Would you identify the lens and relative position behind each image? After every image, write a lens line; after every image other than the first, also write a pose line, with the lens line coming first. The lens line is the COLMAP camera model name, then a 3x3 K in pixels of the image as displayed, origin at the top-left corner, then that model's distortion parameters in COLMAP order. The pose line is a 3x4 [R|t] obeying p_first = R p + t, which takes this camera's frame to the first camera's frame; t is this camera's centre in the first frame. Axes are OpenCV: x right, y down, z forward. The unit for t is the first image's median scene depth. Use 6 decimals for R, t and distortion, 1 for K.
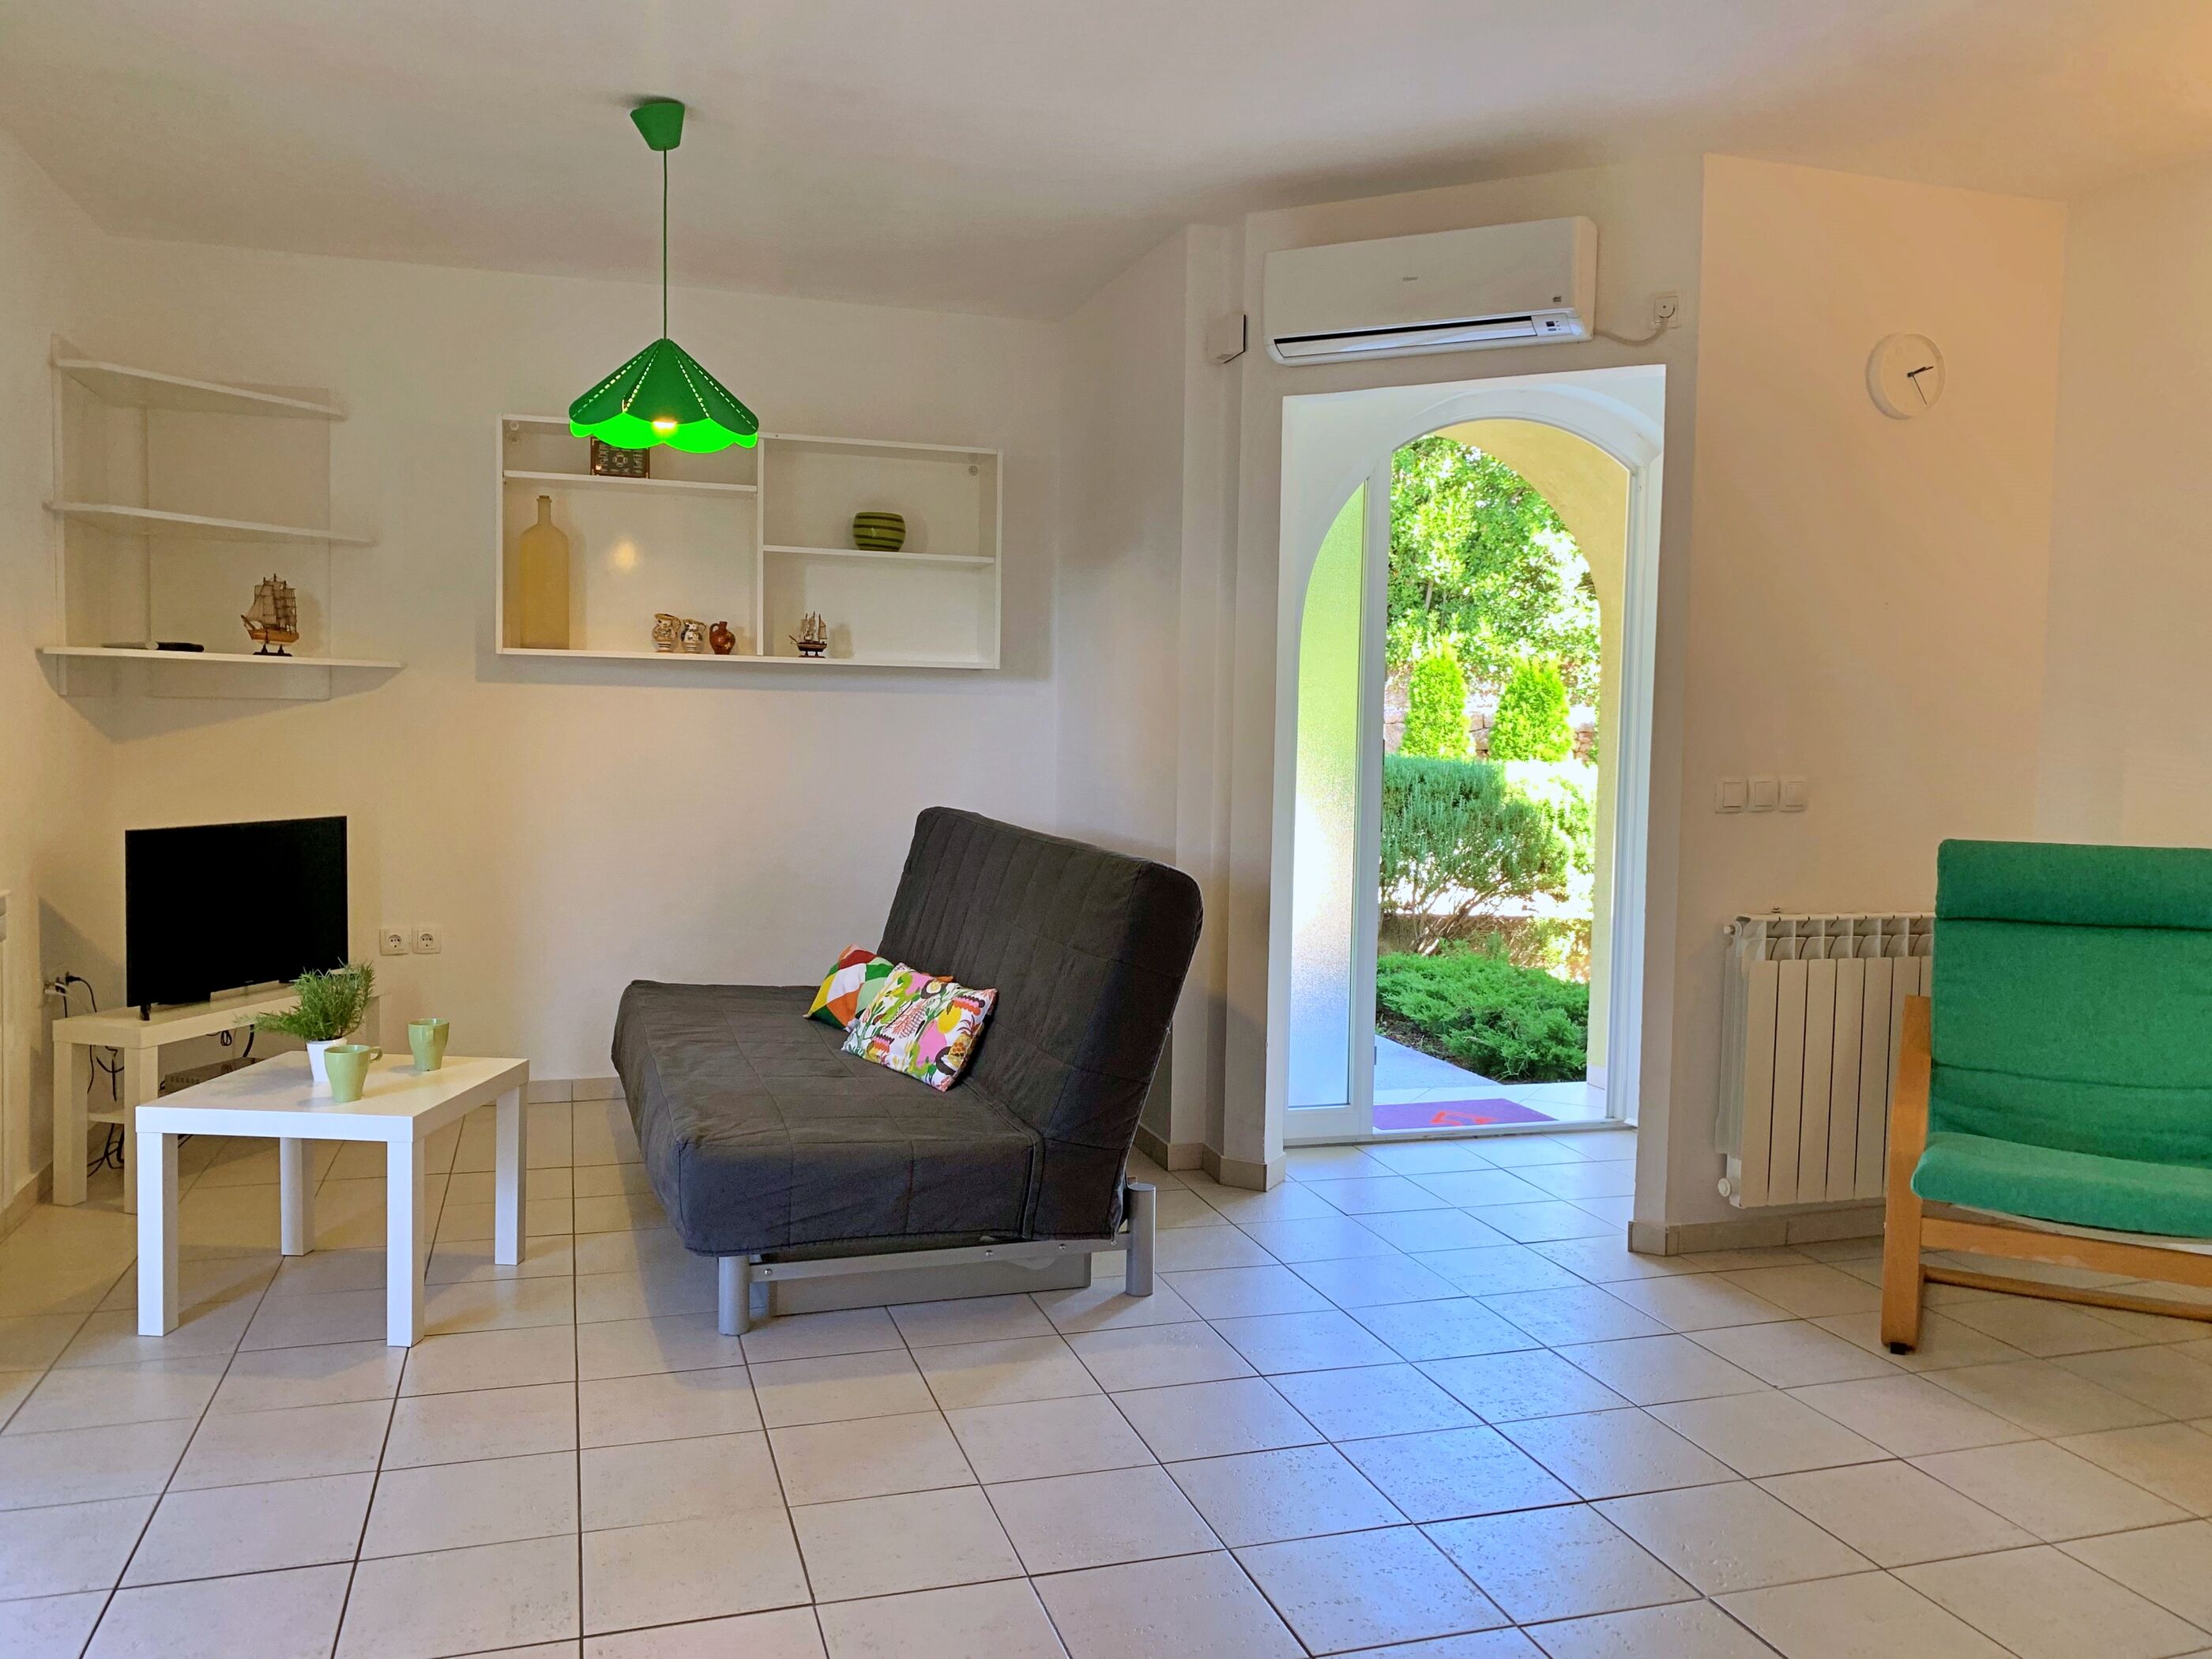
lens RADIAL K [[1710.9, 0, 1107.2], [0, 1710.9, 834.2], [0, 0, 1]] dist [0.053911, -0.078361]
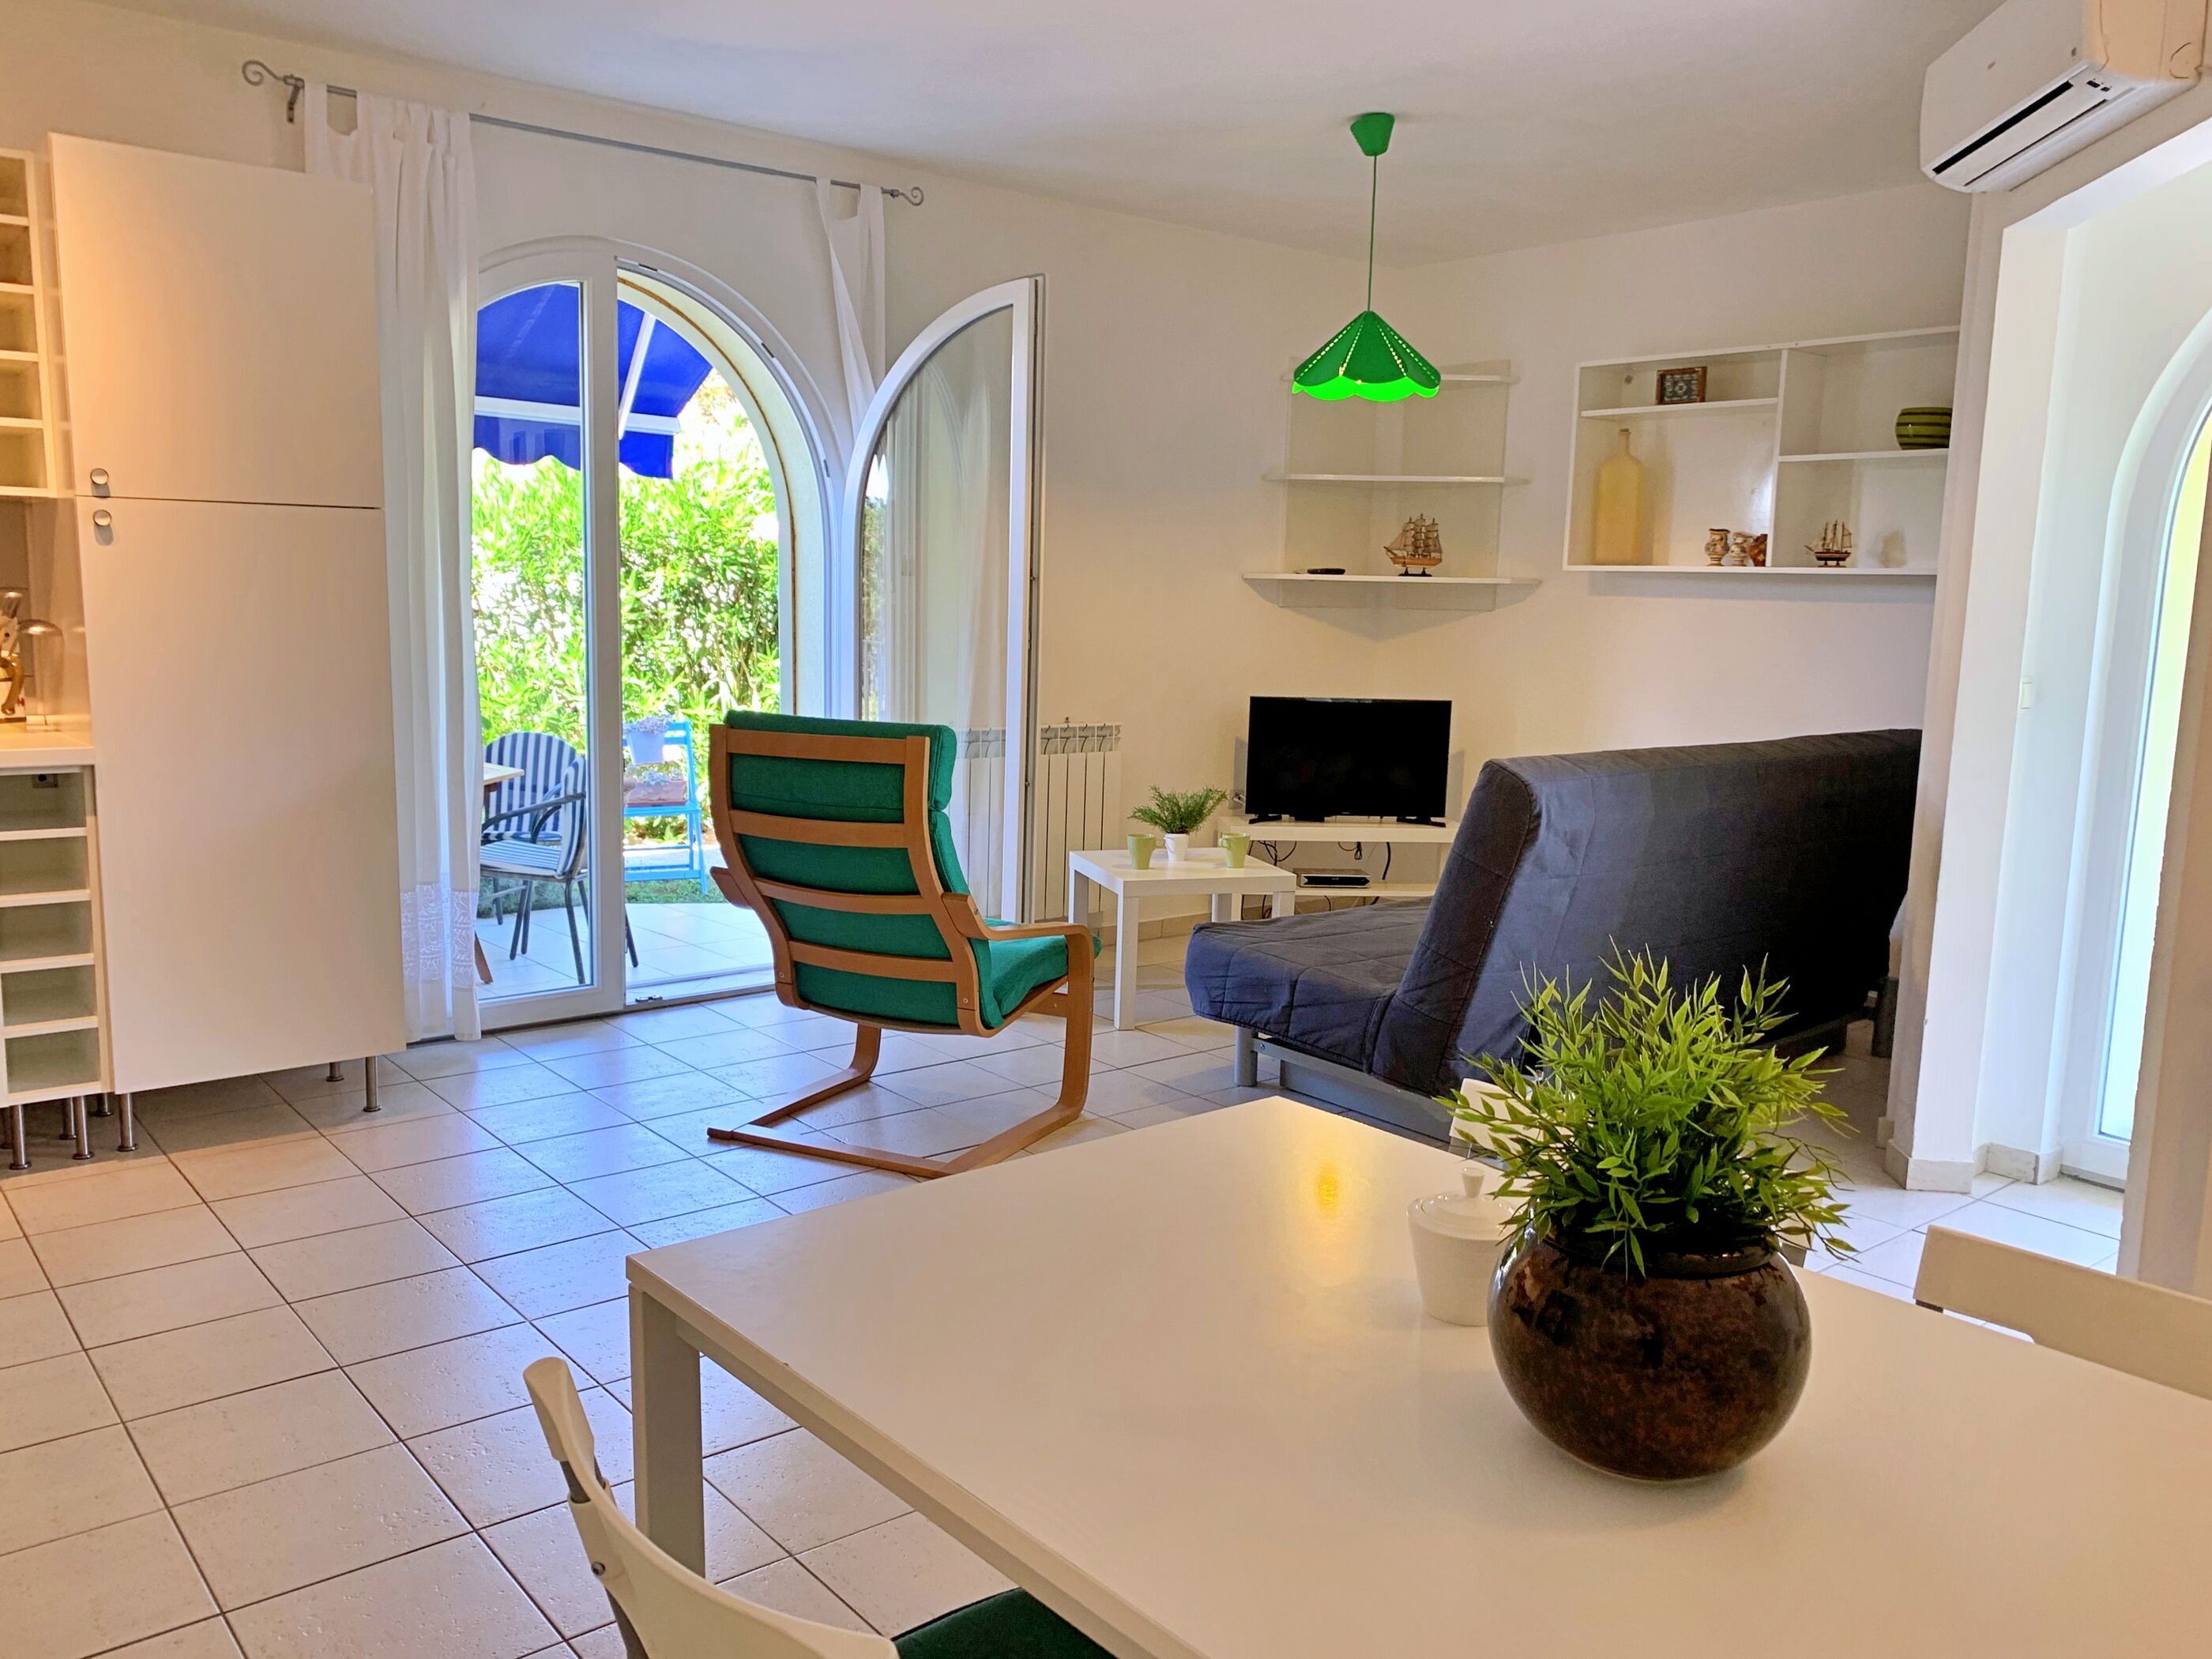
lens RADIAL K [[1710.9, 0, 1104.4], [0, 1710.9, 841.7], [0, 0, 1]] dist [0.053911, -0.078361]
pose [[0.366702, 0.125879, -0.921783, 0.621797], [-0.085896, 0.991153, 0.101181, -0.012748], [0.926365, 0.042074, 0.374270, 0.269017]]
